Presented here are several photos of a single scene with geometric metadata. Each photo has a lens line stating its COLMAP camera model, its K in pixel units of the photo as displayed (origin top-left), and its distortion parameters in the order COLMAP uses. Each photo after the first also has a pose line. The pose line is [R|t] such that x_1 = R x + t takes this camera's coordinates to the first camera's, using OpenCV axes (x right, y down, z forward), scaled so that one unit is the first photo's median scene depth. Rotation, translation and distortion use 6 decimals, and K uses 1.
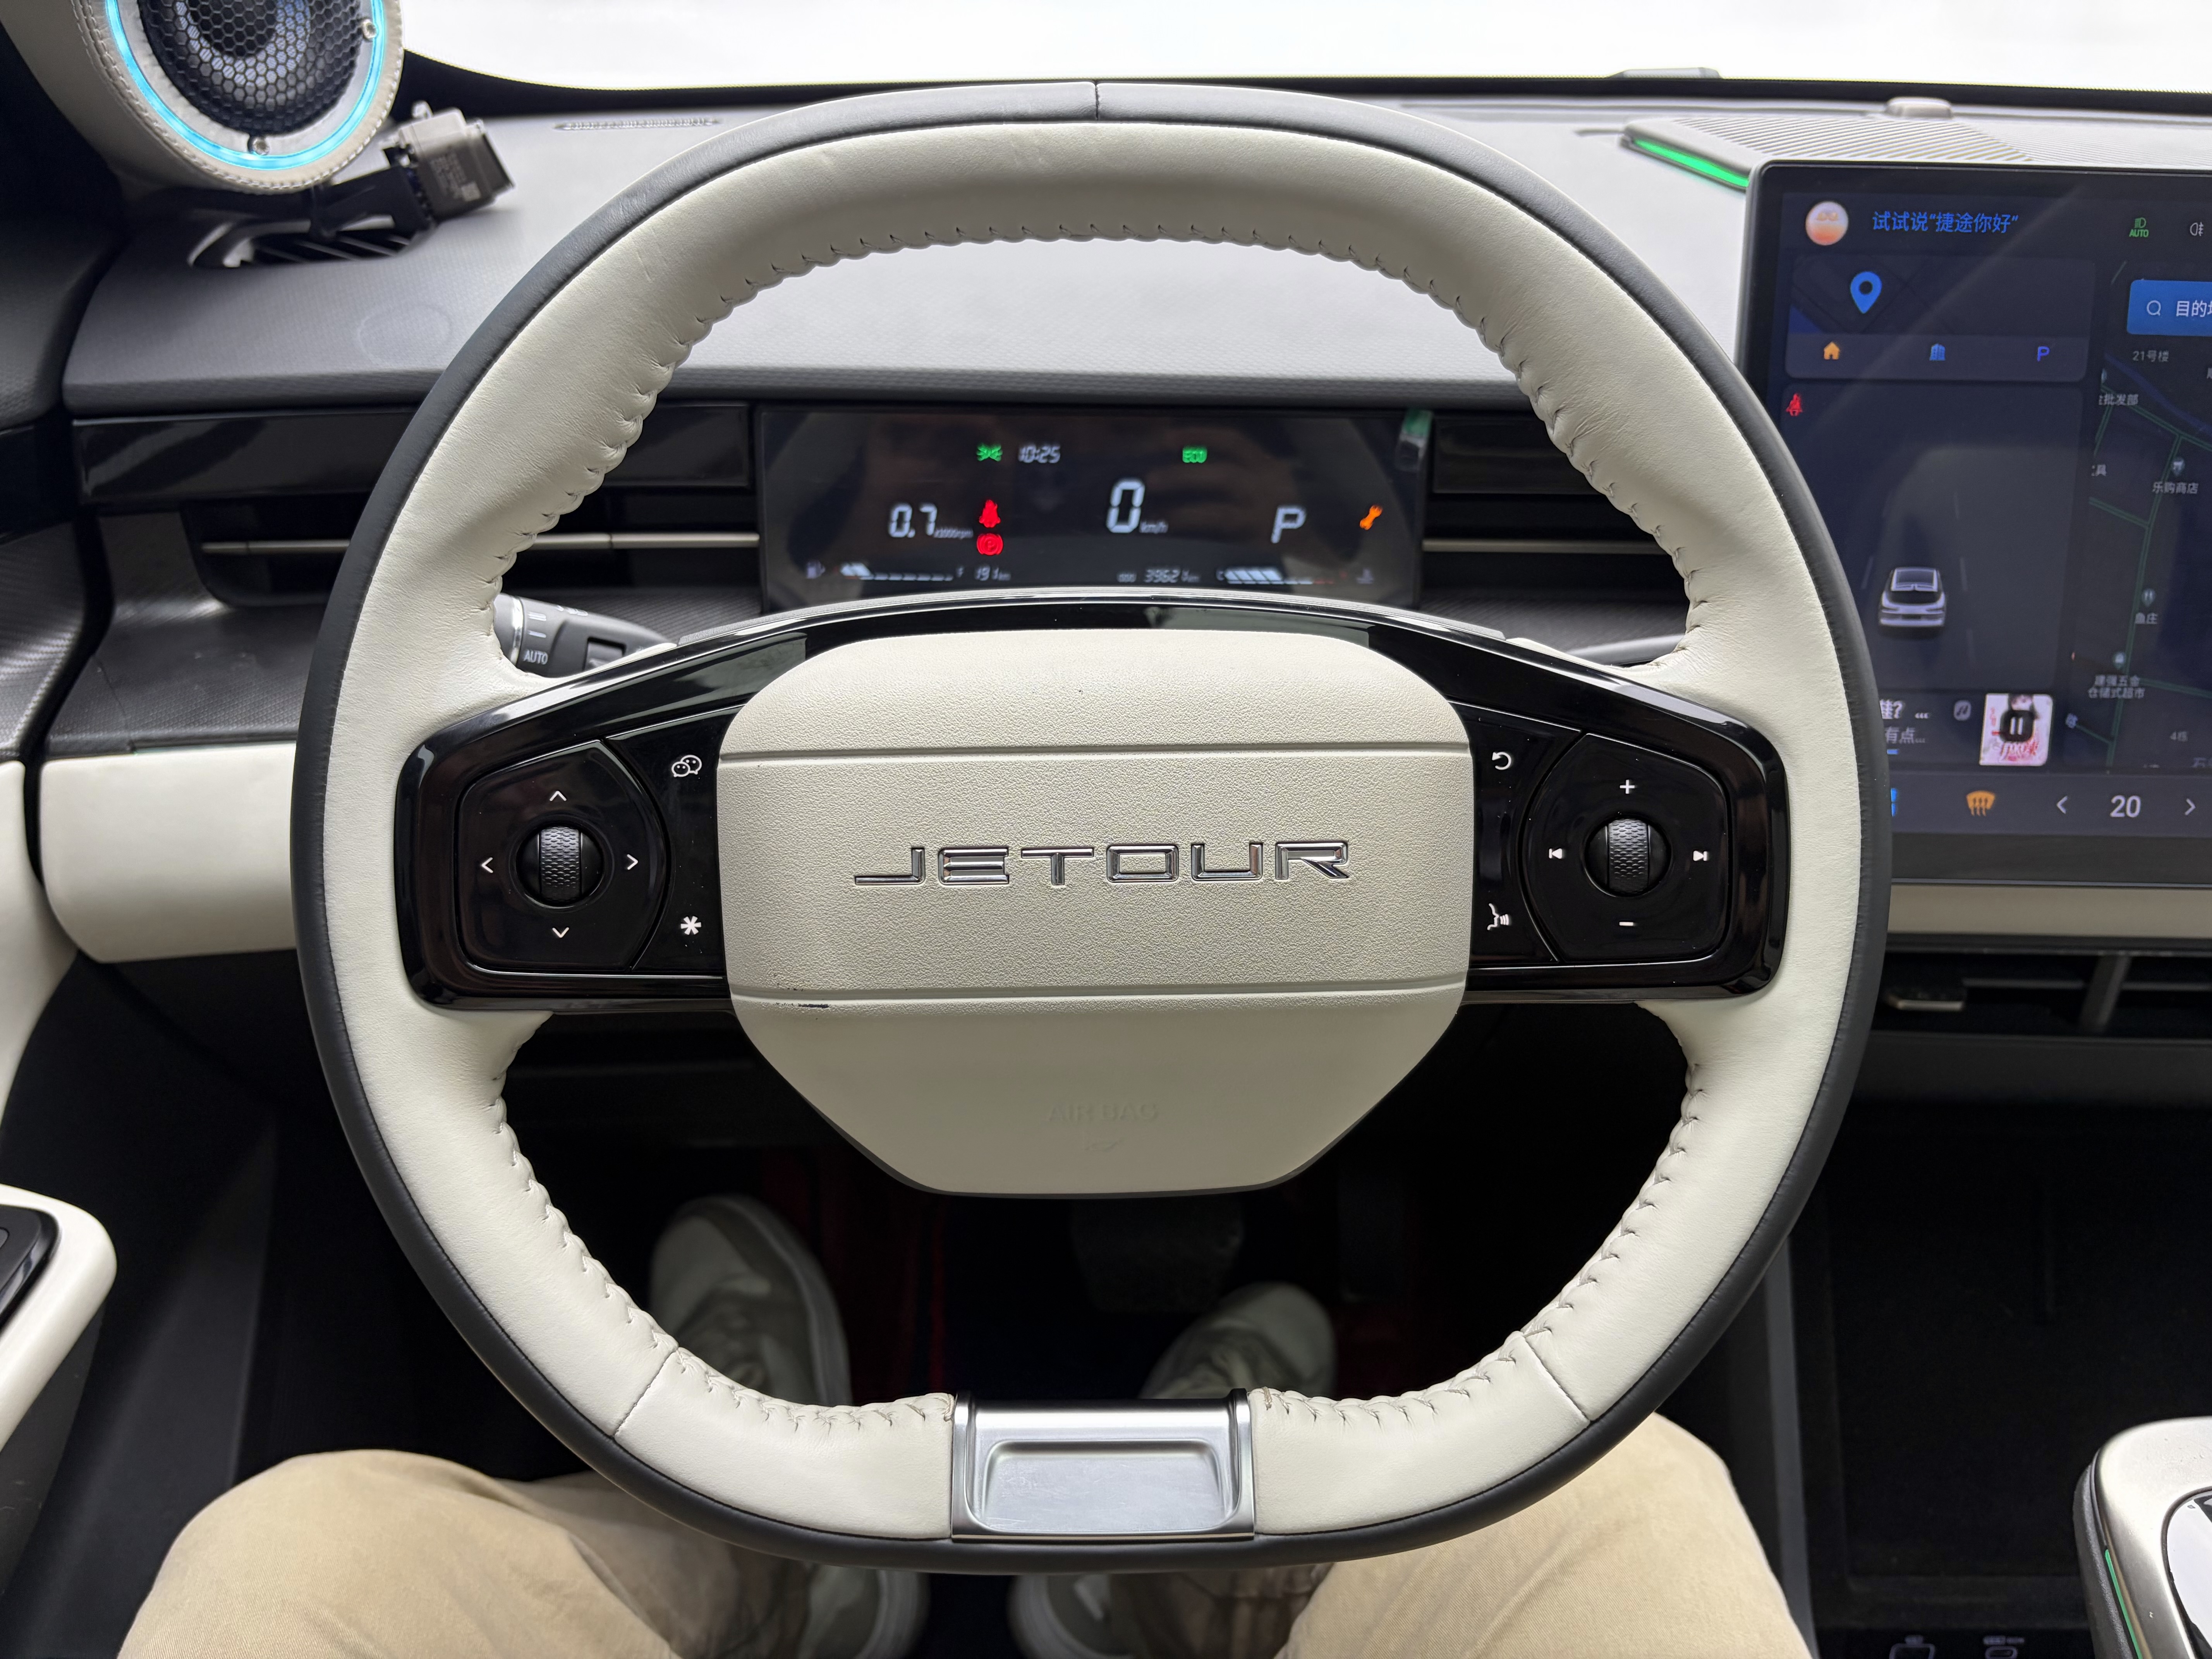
lens RADIAL K [[1782.3, 0, 1239.1], [0, 1782.3, 834.0], [0, 0, 1]] dist [0.097589, -0.181008]
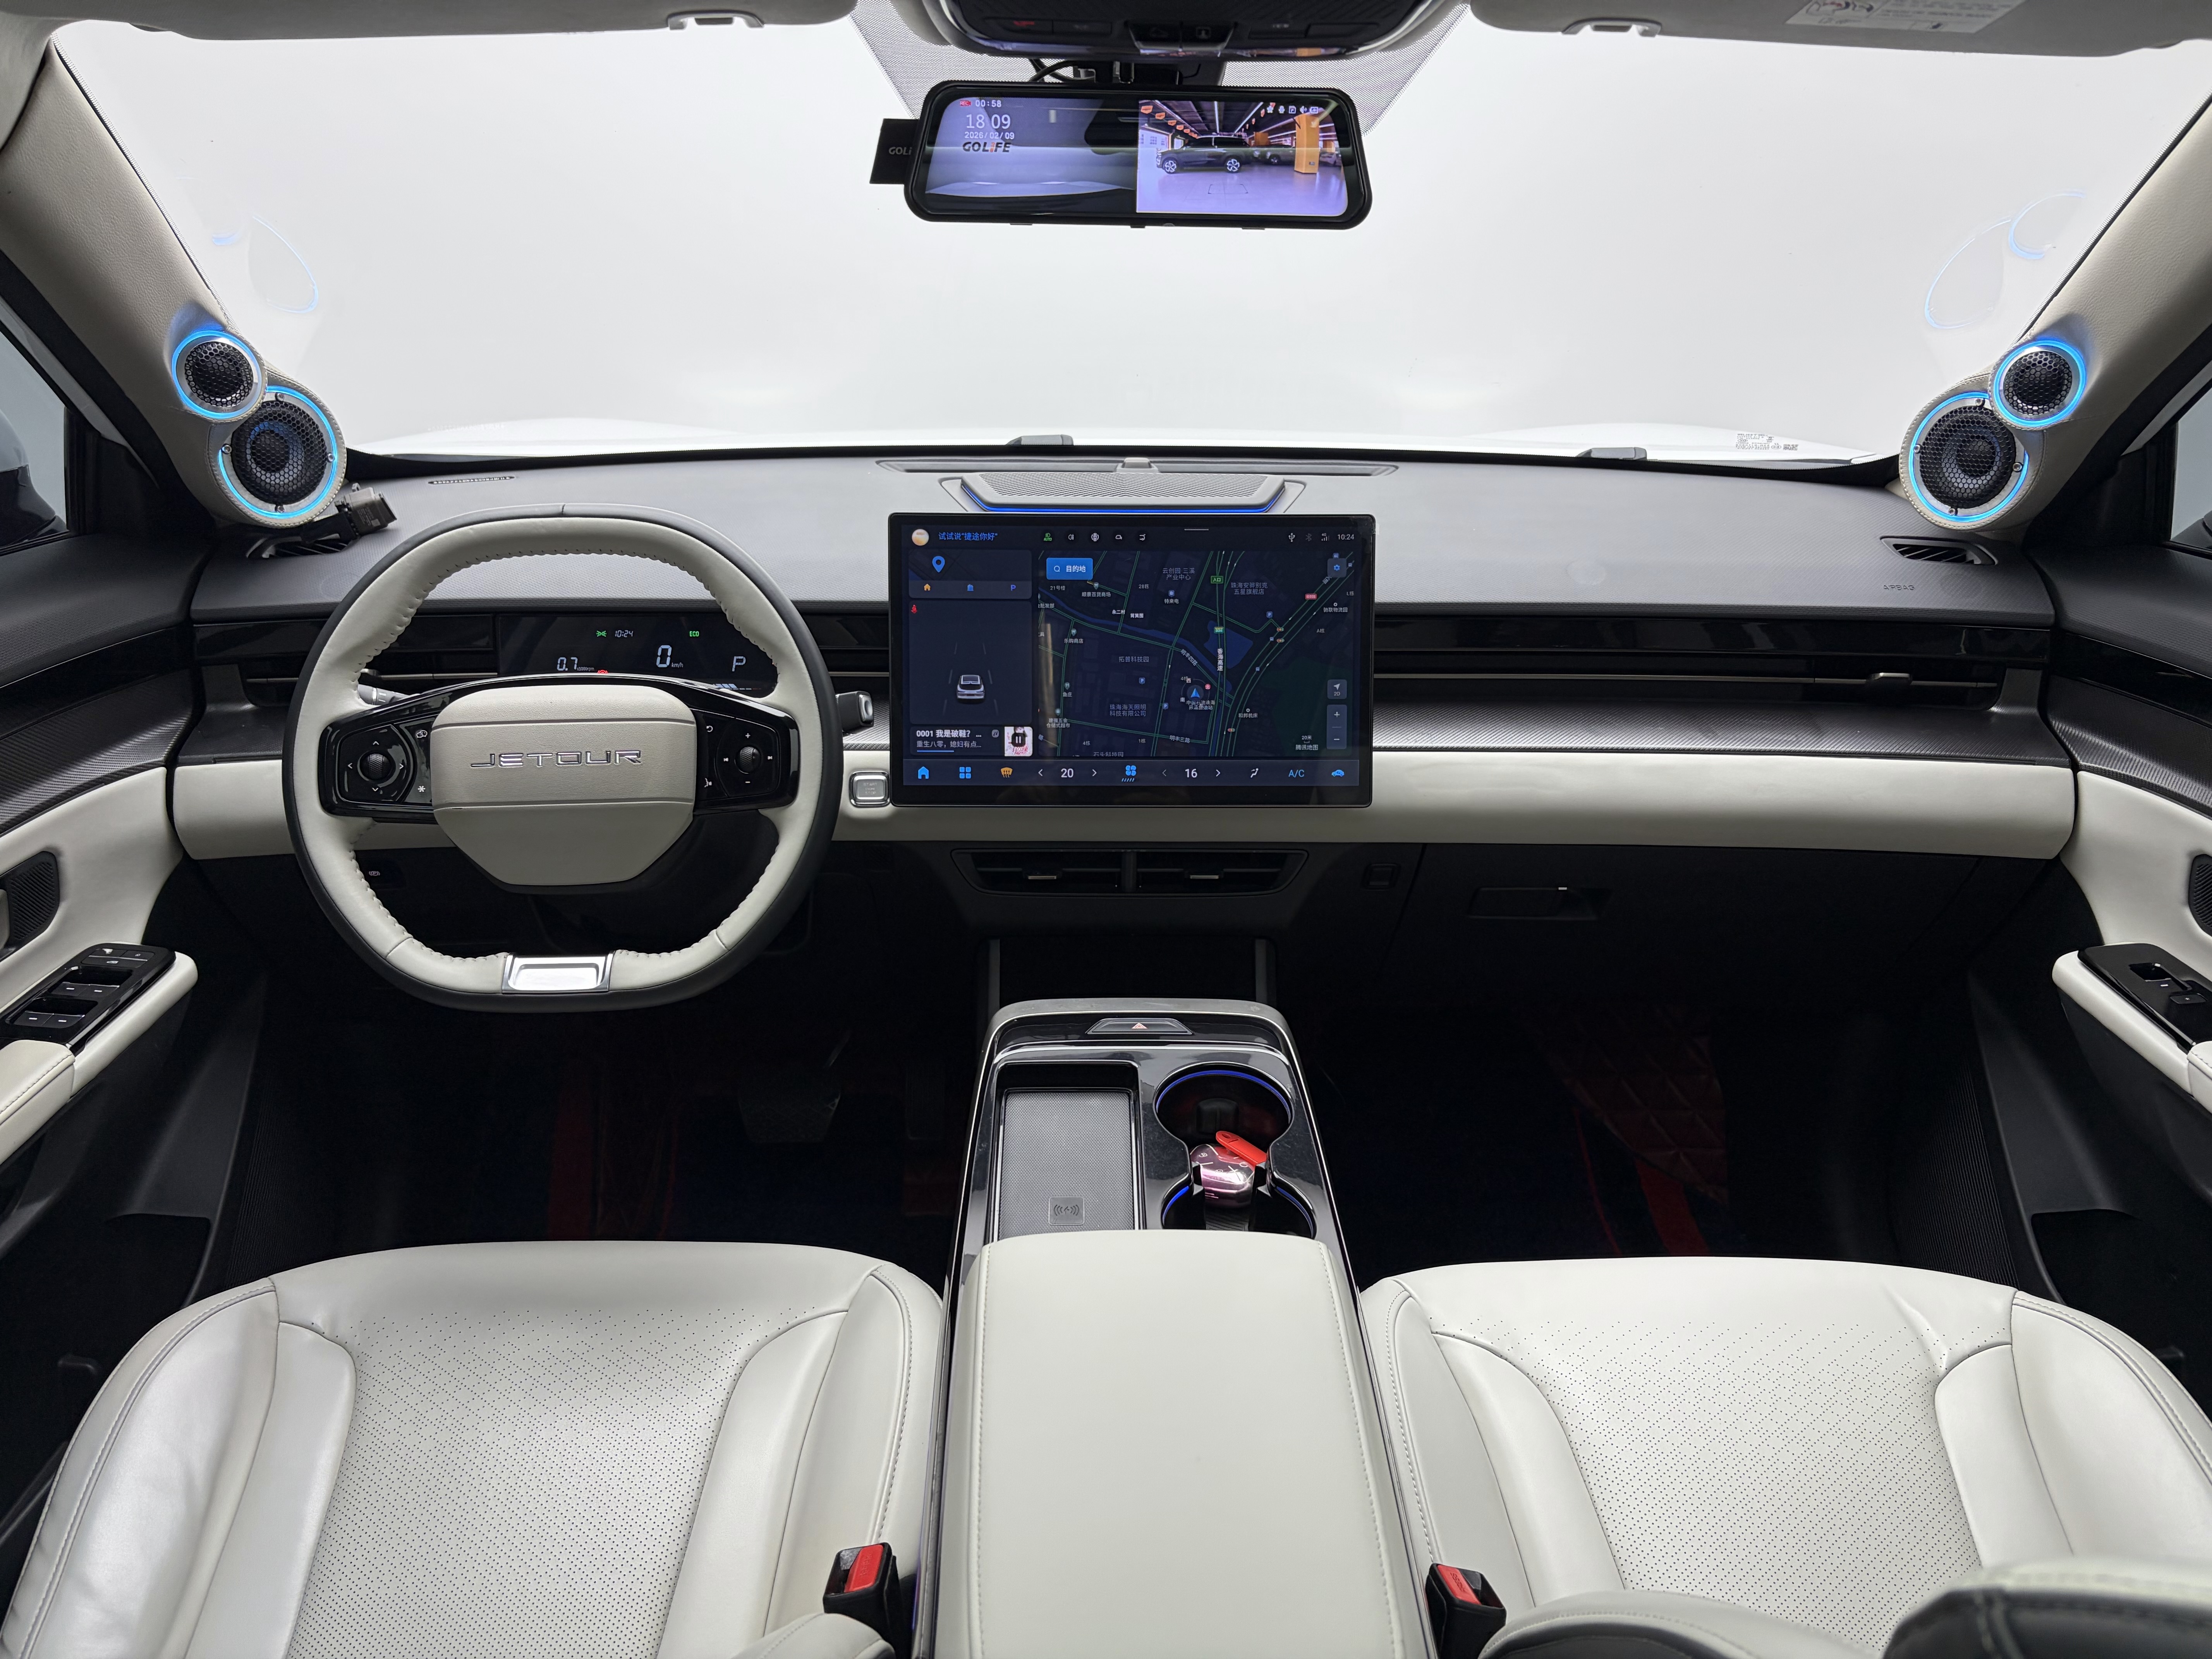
lens RADIAL K [[1782.3, 0, 1239.1], [0, 1782.3, 834.0], [0, 0, 1]] dist [0.097589, -0.181008]
pose [[0.999856, -0.016093, 0.005350, 0.728388], [0.016611, 0.992914, -0.117667, 0.356737], [-0.003418, 0.117739, 0.993039, -1.371522]]
